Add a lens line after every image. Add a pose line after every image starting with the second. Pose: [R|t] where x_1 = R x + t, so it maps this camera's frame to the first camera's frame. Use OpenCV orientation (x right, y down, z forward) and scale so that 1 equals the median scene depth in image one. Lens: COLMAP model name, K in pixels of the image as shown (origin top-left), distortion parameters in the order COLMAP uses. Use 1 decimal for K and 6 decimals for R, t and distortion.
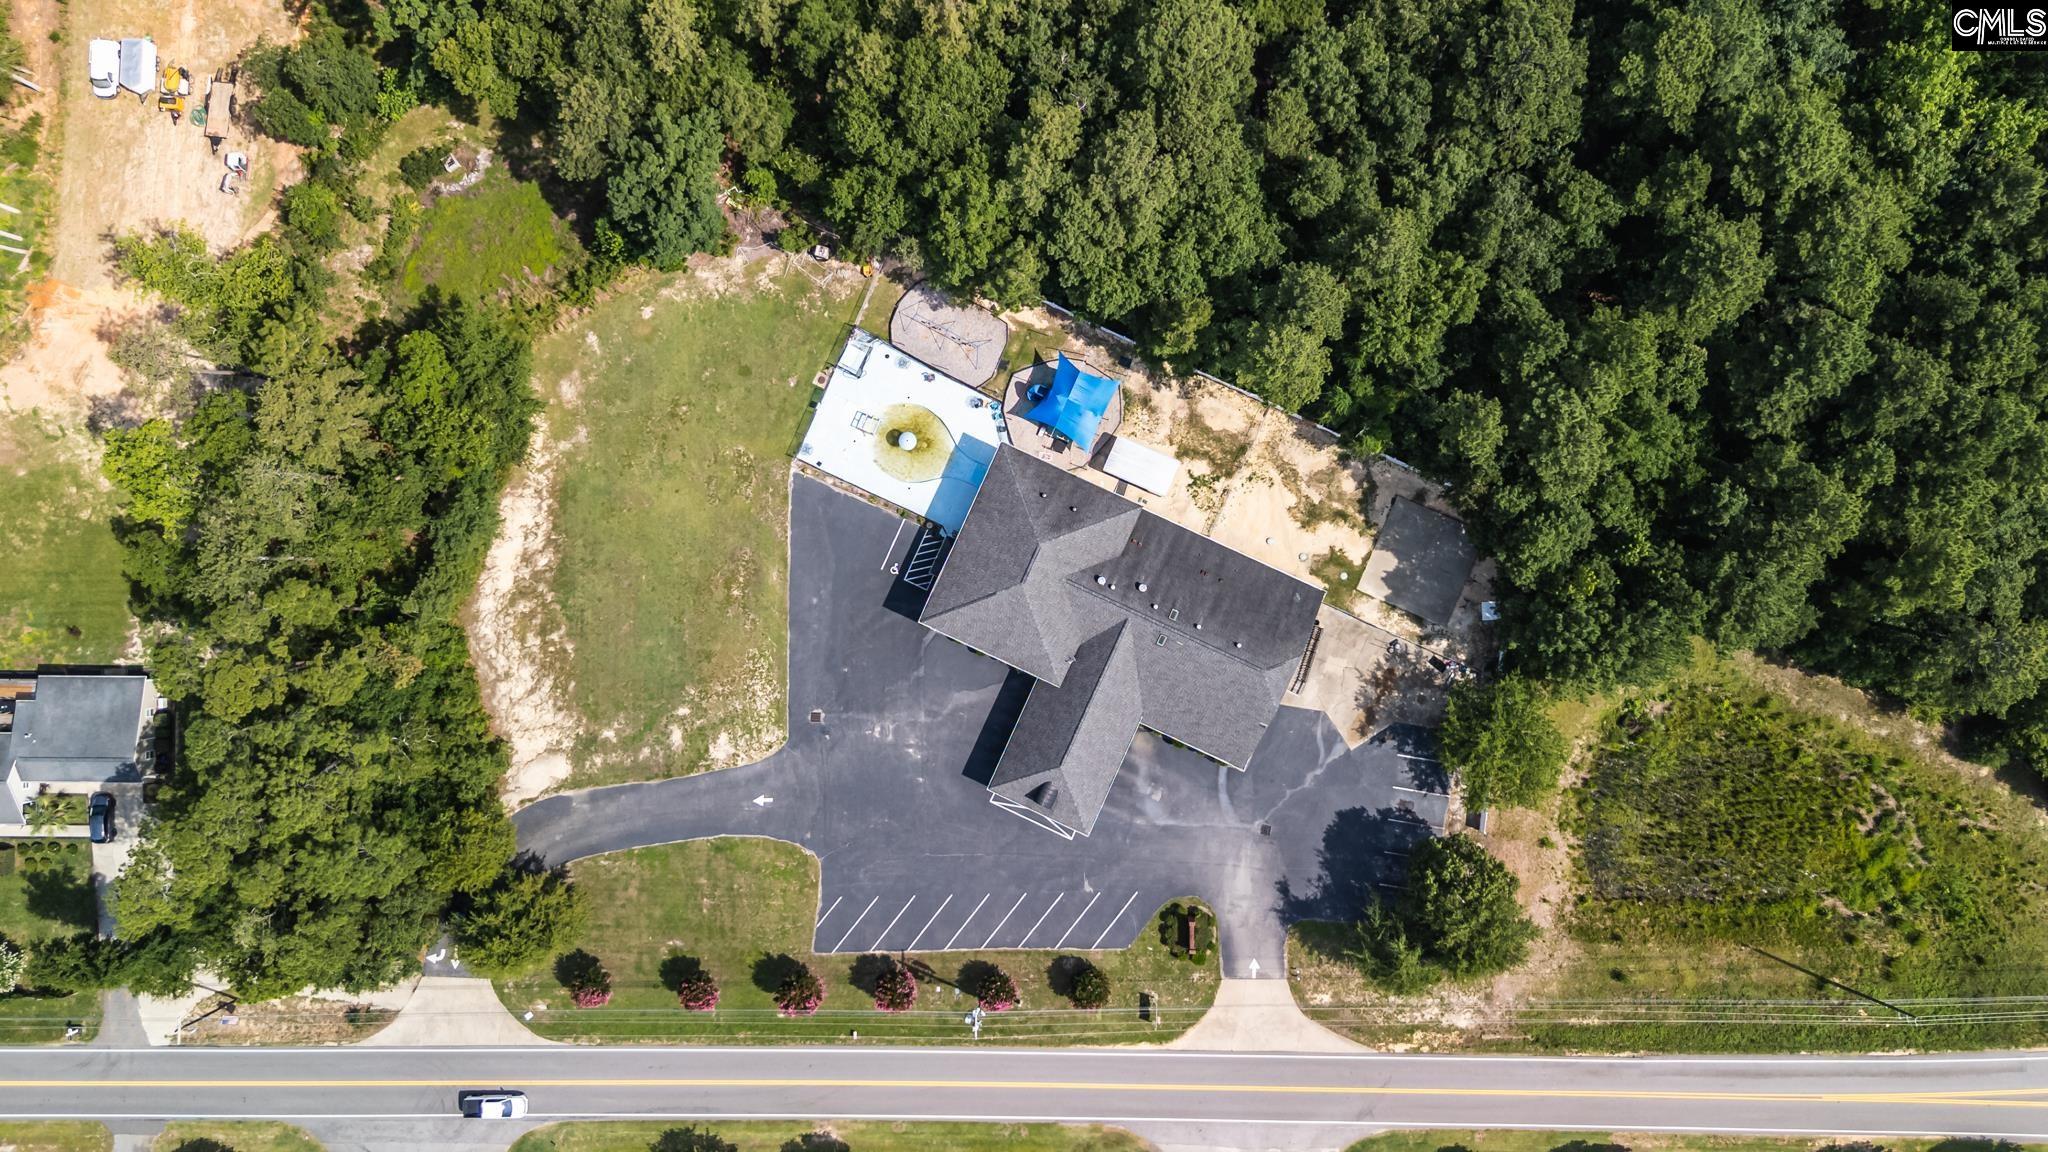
lens RADIAL K [[1511.0, 0, 1024.0], [0, 1511.0, 576.0], [0, 0, 1]] dist [0.091737, -0.096868]
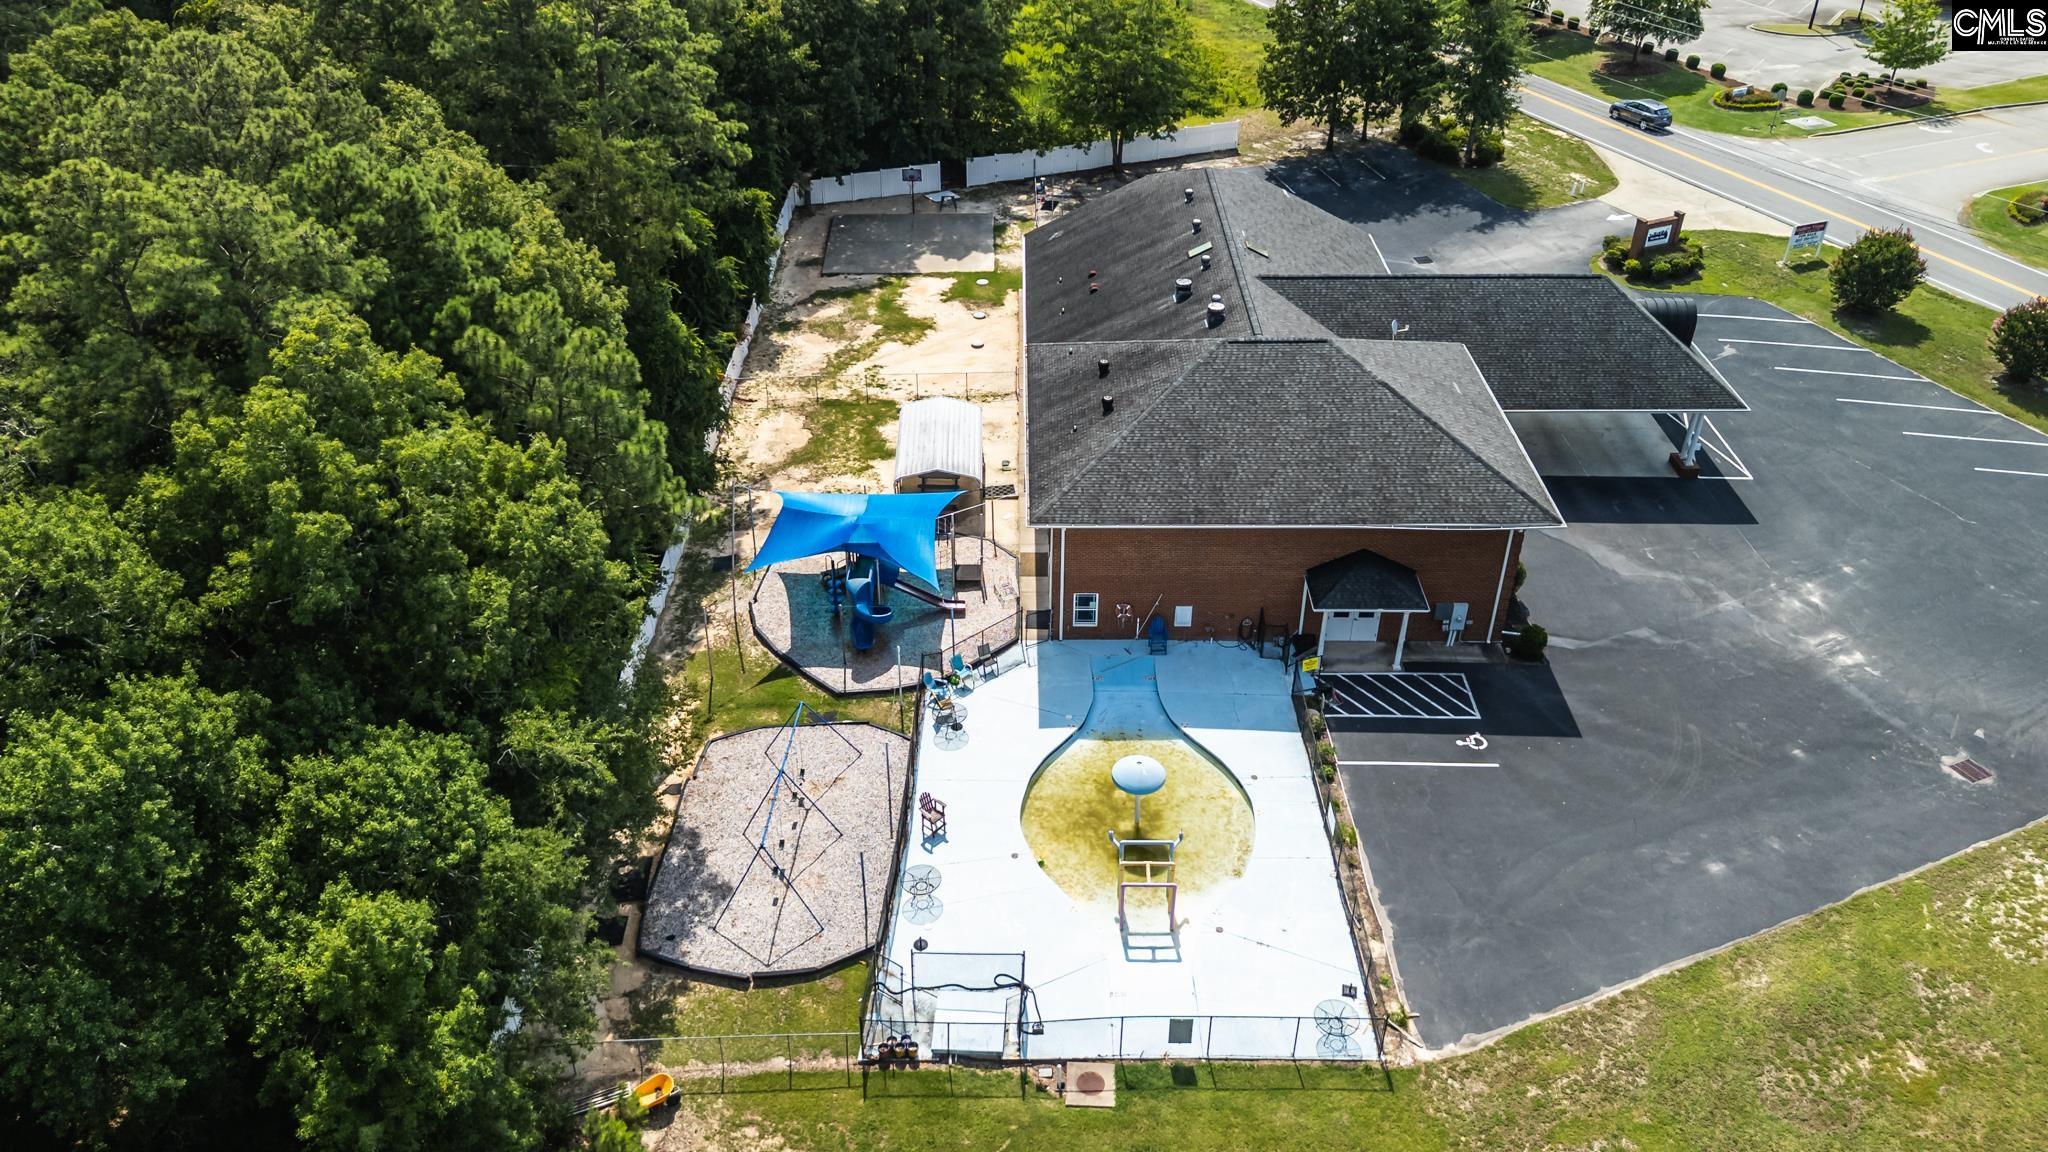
lens RADIAL K [[1511.0, 0, 1024.0], [0, 1511.0, 576.0], [0, 0, 1]] dist [0.091737, -0.096868]
pose [[-0.421781, -0.492626, 0.761197, -0.294942], [0.906686, -0.233499, 0.351282, -0.216603], [0.004688, 0.838331, 0.545142, 0.777449]]
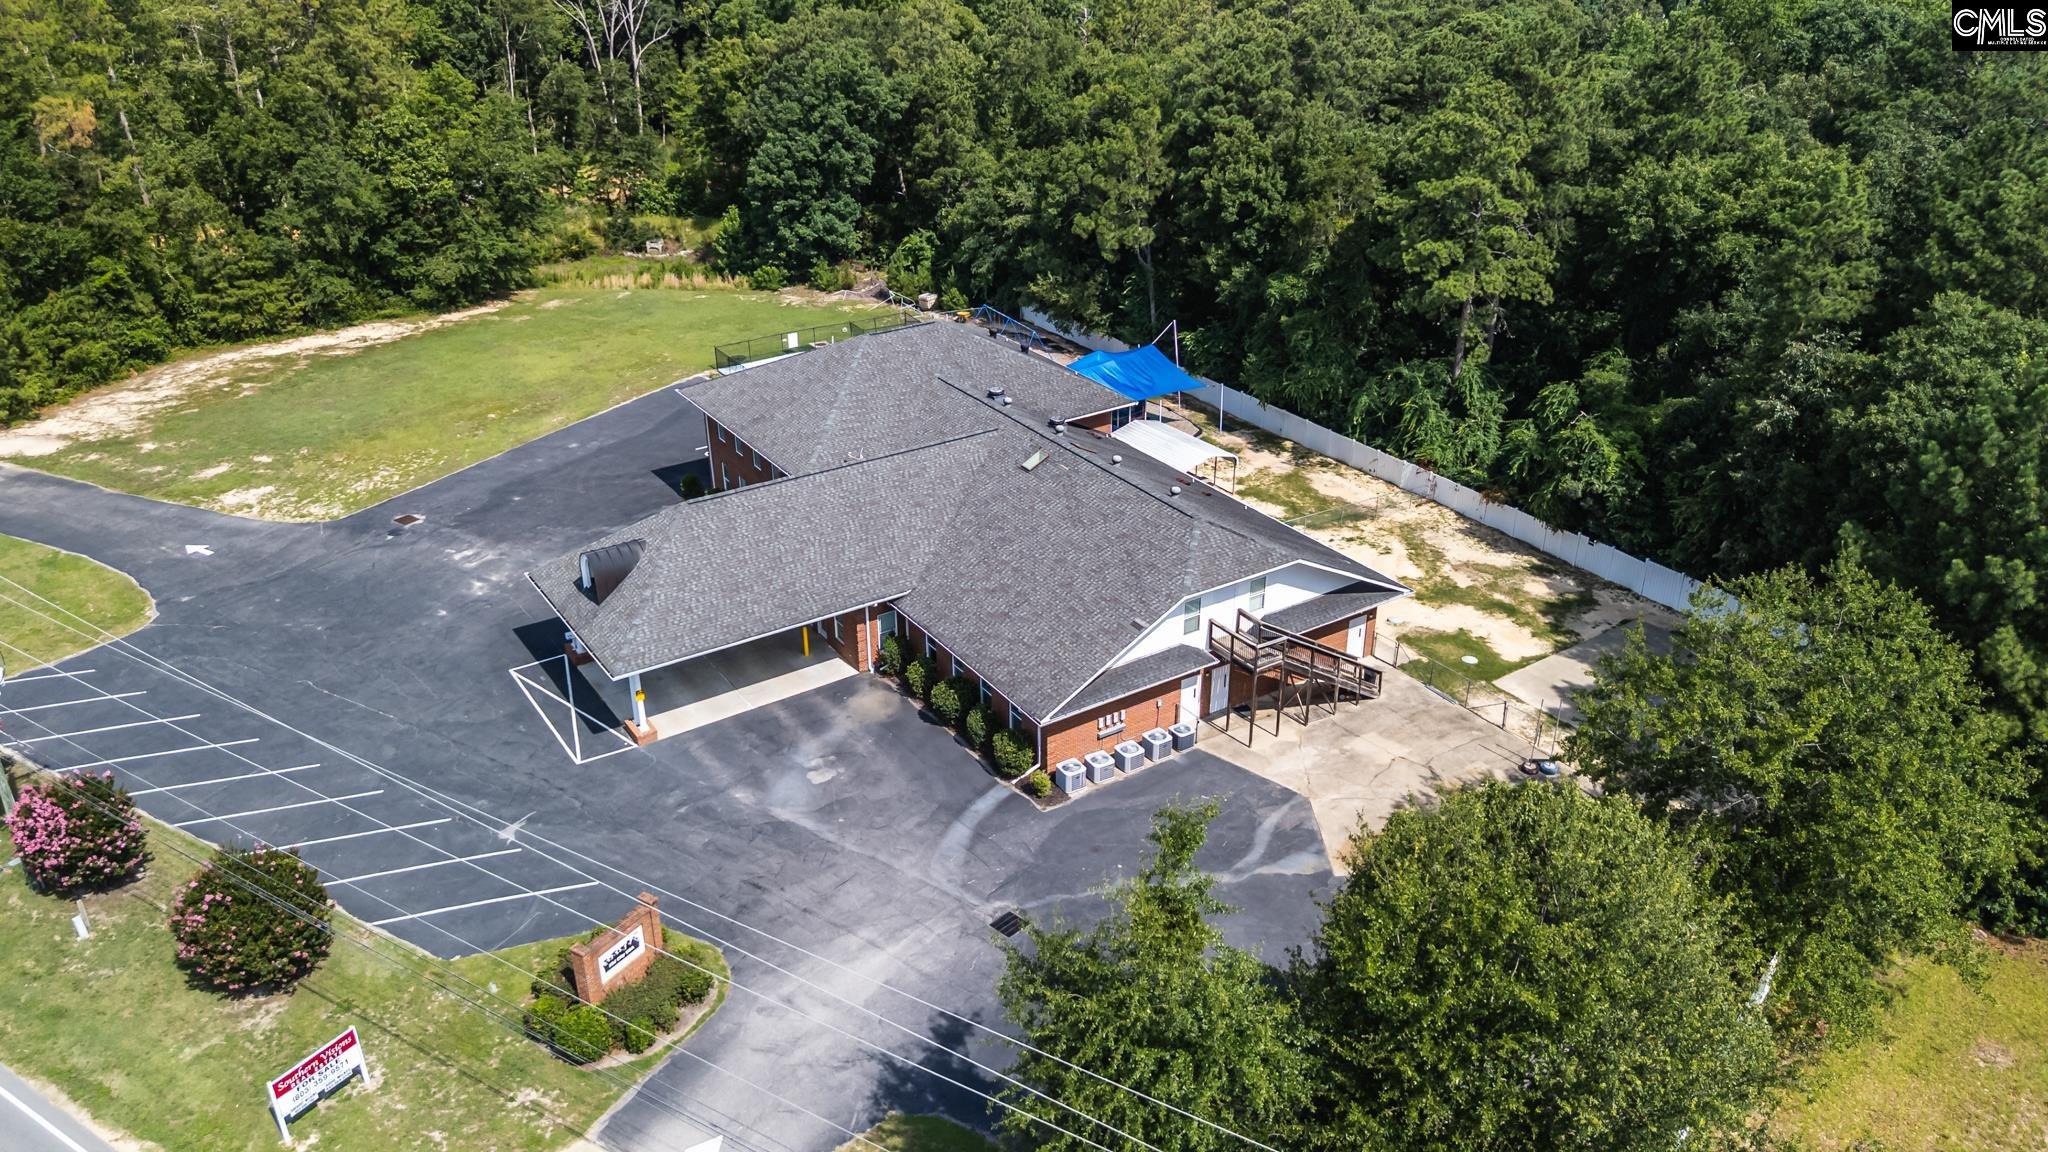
lens RADIAL K [[1514.1, 0, 1024.0], [0, 1514.1, 576.0], [0, 0, 1]] dist [0.047961, -0.025995]
pose [[0.846973, 0.251645, -0.468307, 0.301722], [-0.531551, 0.385176, -0.754382, 0.391550], [-0.009456, 0.887871, 0.459996, 0.777226]]
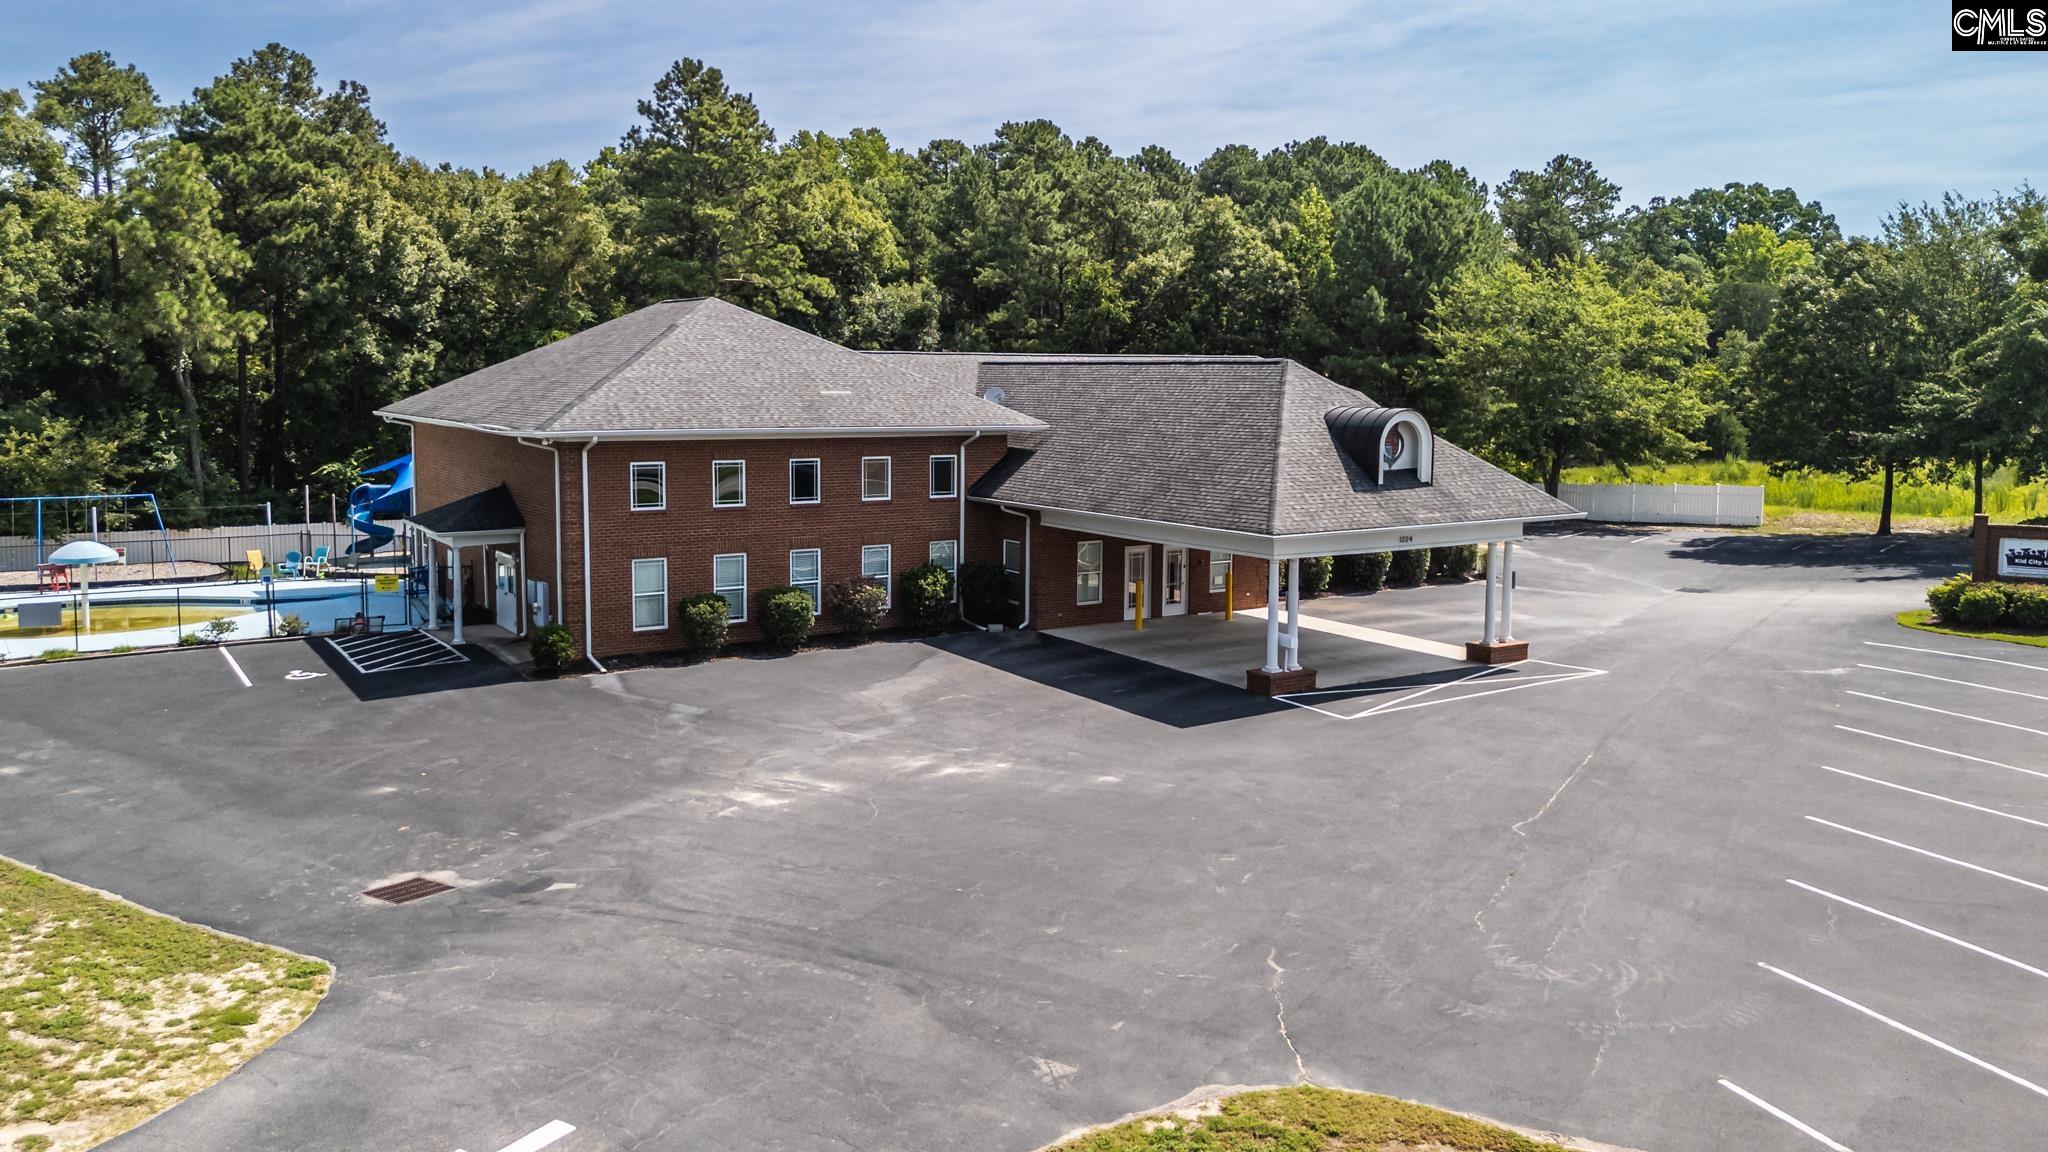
lens RADIAL K [[1531.1, 0, 1008.4], [0, 1531.1, 512.5], [0, 0, 1]] dist [0.079068, -0.077477]
pose [[0.537612, -0.057739, 0.841213, -0.235872], [0.843104, 0.051272, -0.535301, 0.226770], [-0.012223, 0.997014, 0.076244, 0.958226]]
